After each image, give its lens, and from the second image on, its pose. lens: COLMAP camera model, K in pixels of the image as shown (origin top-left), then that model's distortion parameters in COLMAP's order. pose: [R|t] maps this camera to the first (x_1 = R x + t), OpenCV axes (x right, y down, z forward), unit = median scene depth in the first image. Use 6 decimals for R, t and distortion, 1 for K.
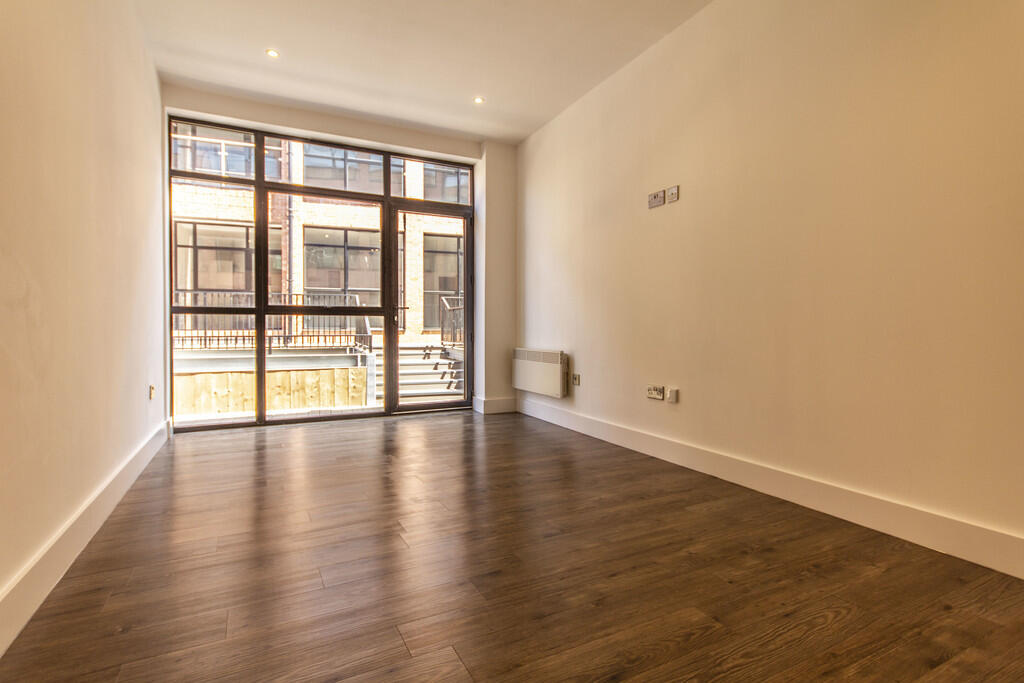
lens RADIAL K [[483.4, 0, 511.3], [0, 483.4, 331.4], [0, 0, 1]] dist [-0.000263, -0.000323]
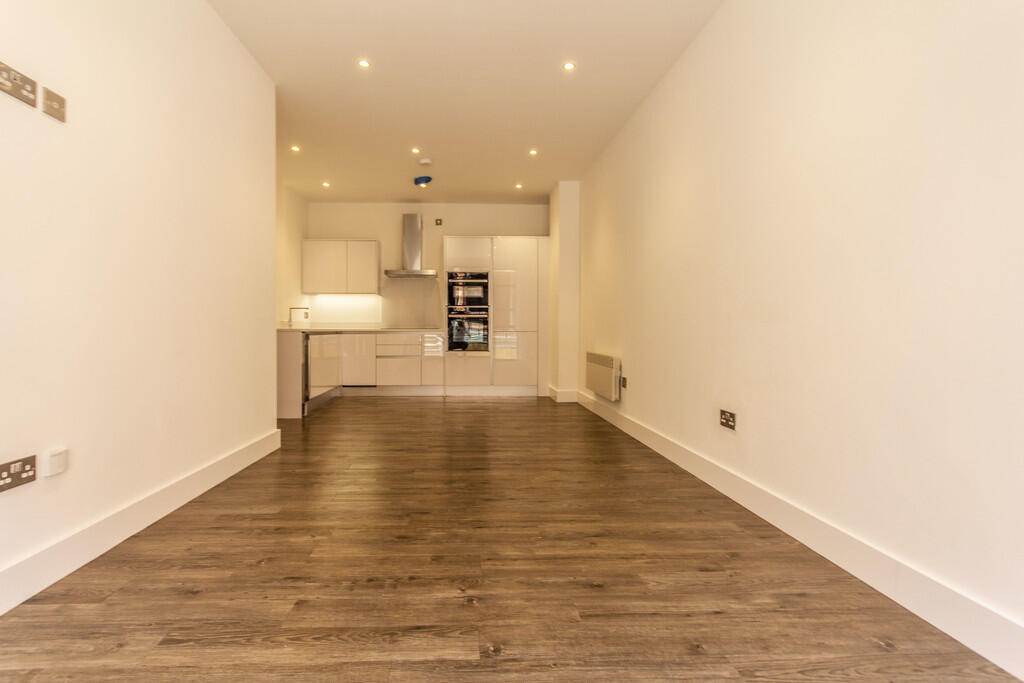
lens RADIAL K [[549.6, 0, 494.8], [0, 549.6, 331.0], [0, 0, 1]] dist [0.001491, 0.000611]
pose [[-0.916573, -0.003131, 0.399855, -0.521844], [0.001952, 0.999922, 0.012305, -0.041072], [-0.399862, 0.012059, -0.916496, 1.798271]]
